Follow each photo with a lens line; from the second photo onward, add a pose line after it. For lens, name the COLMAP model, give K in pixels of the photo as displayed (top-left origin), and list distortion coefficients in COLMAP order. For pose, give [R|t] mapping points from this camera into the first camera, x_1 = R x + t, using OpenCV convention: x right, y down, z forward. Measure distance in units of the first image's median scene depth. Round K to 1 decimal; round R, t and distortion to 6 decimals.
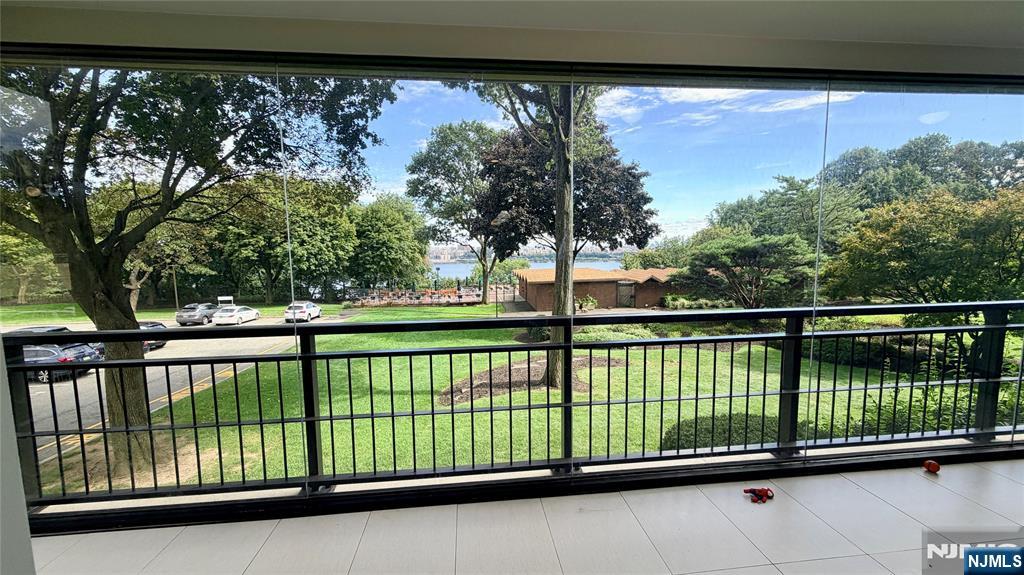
lens RADIAL K [[406.3, 0, 512.0], [0, 406.3, 287.5], [0, 0, 1]] dist [0.000448, 0.000113]
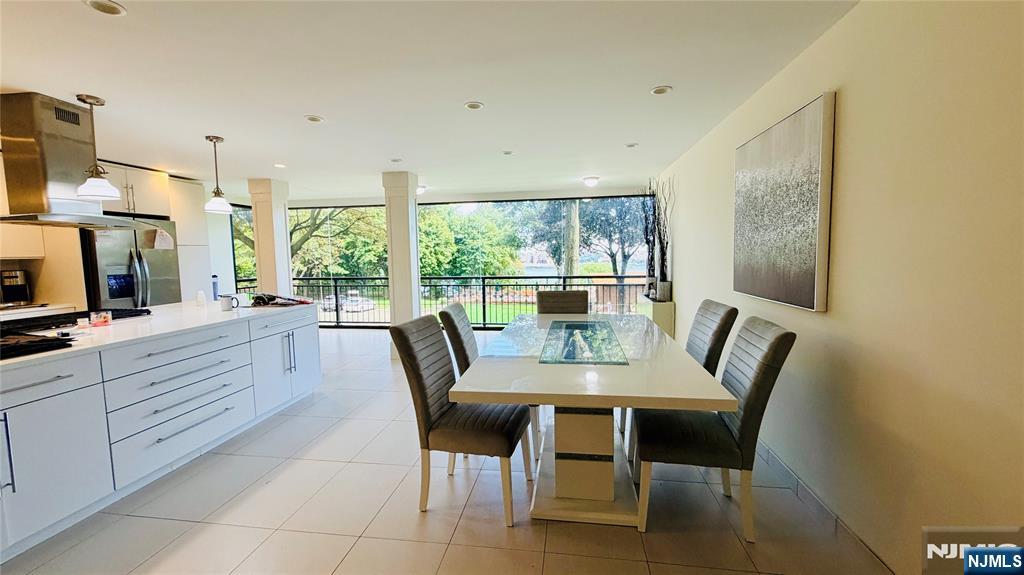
lens RADIAL K [[406.3, 0, 512.0], [0, 406.3, 287.5], [0, 0, 1]] dist [0.000448, 0.000113]
pose [[0.966887, 0.020844, -0.254351, 0.101533], [-0.023611, 0.999691, -0.007831, 0.009891], [0.254109, 0.013577, 0.967080, -0.111266]]
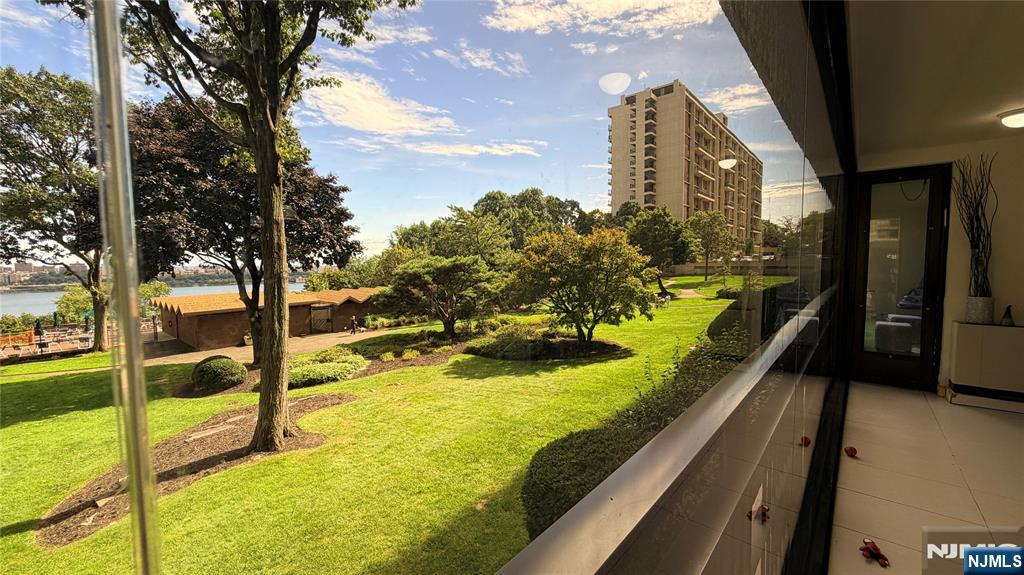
lens RADIAL K [[406.9, 0, 510.2], [0, 406.9, 292.2], [0, 0, 1]] dist [0.000456, 0.000063]
pose [[0.733616, -0.043602, 0.678165, -0.027311], [0.068429, 0.997607, -0.009883, -0.004357], [-0.676111, 0.053657, 0.734844, 0.048942]]
